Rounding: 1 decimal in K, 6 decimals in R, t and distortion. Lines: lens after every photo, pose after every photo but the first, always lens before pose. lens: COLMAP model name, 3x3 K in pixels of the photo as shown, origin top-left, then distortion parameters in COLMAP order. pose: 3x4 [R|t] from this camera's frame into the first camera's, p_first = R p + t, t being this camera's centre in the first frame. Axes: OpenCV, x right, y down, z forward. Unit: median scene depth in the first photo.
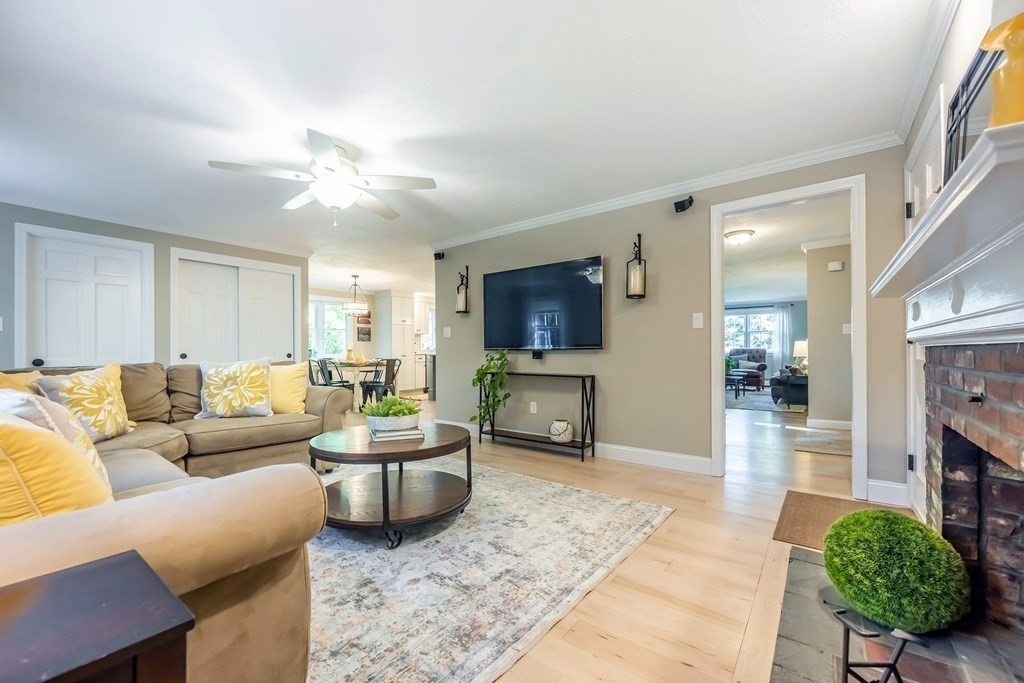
lens RADIAL K [[412.2, 0, 511.7], [0, 412.2, 347.3], [0, 0, 1]] dist [-0.008289, 0.000972]
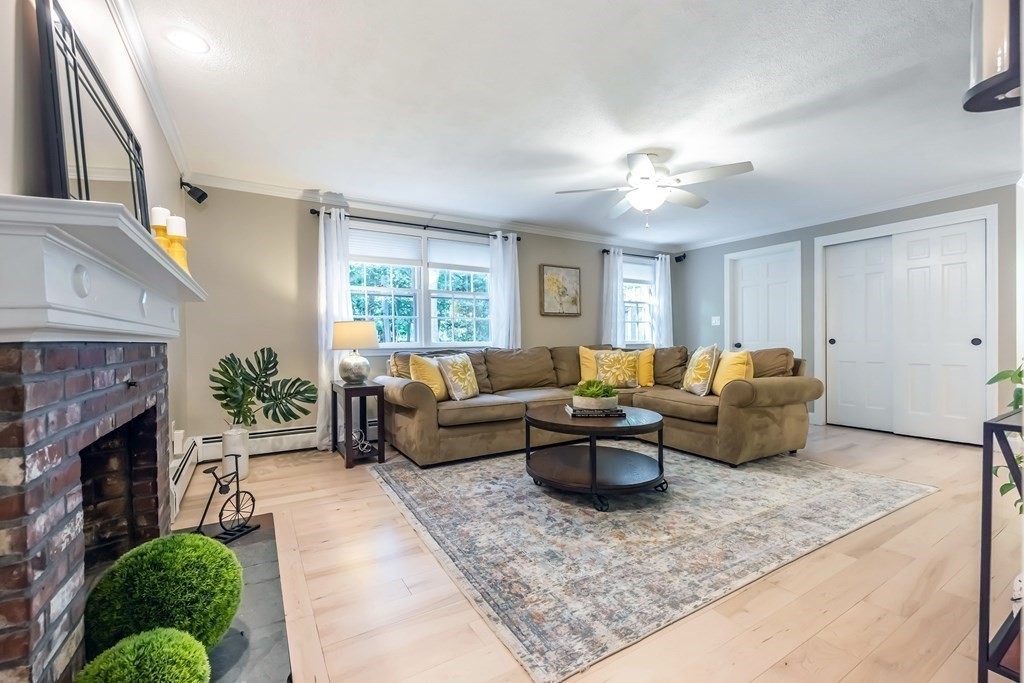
lens RADIAL K [[412.2, 0, 490.1], [0, 412.2, 347.0], [0, 0, 1]] dist [-0.008289, 0.000972]
pose [[-0.391727, 0.020664, -0.919850, 0.914406], [0.020008, 0.999703, 0.013937, 0.006169], [0.919864, -0.012945, -0.392024, 1.244266]]
